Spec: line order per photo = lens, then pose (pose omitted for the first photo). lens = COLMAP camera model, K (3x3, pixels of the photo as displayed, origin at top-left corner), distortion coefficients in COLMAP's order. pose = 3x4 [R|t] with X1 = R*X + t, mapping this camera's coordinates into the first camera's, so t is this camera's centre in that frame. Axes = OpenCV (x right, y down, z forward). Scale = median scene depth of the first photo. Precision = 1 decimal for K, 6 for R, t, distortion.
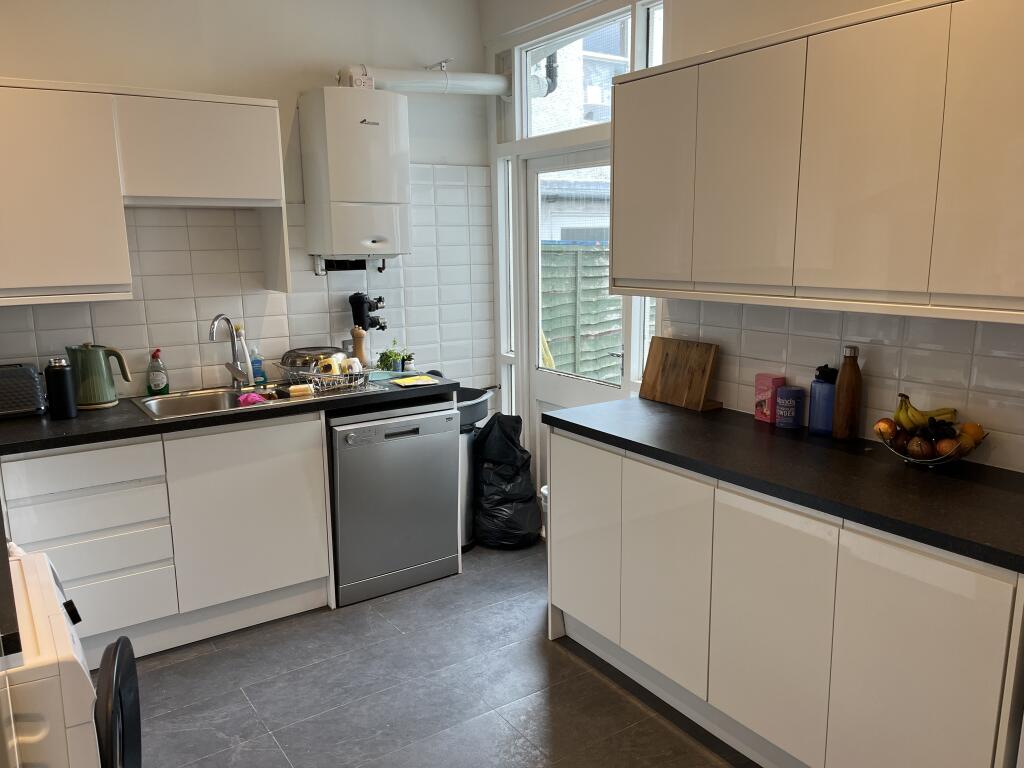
lens RADIAL K [[780.4, 0, 517.1], [0, 780.4, 388.3], [0, 0, 1]] dist [0.056202, -0.024864]
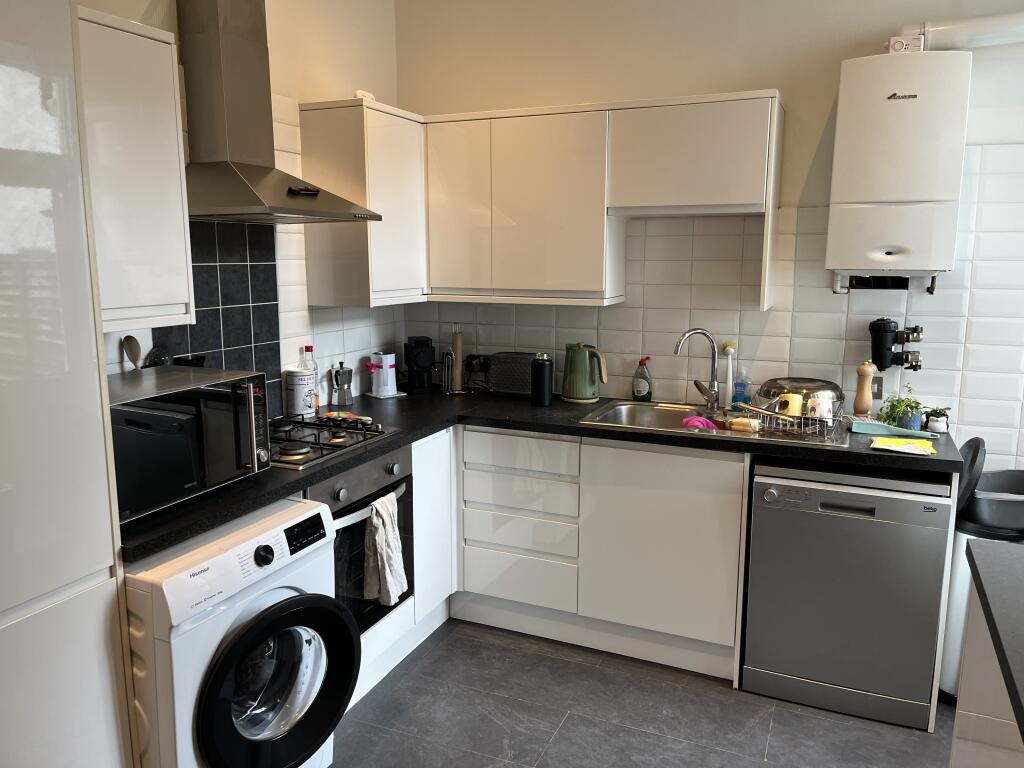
lens RADIAL K [[780.4, 0, 514.8], [0, 780.4, 376.9], [0, 0, 1]] dist [0.056202, -0.024864]
pose [[0.536509, 0.150252, -0.830411, 0.291344], [-0.169097, 0.983206, 0.068648, -0.064382], [0.826780, 0.103589, 0.552906, 0.306851]]
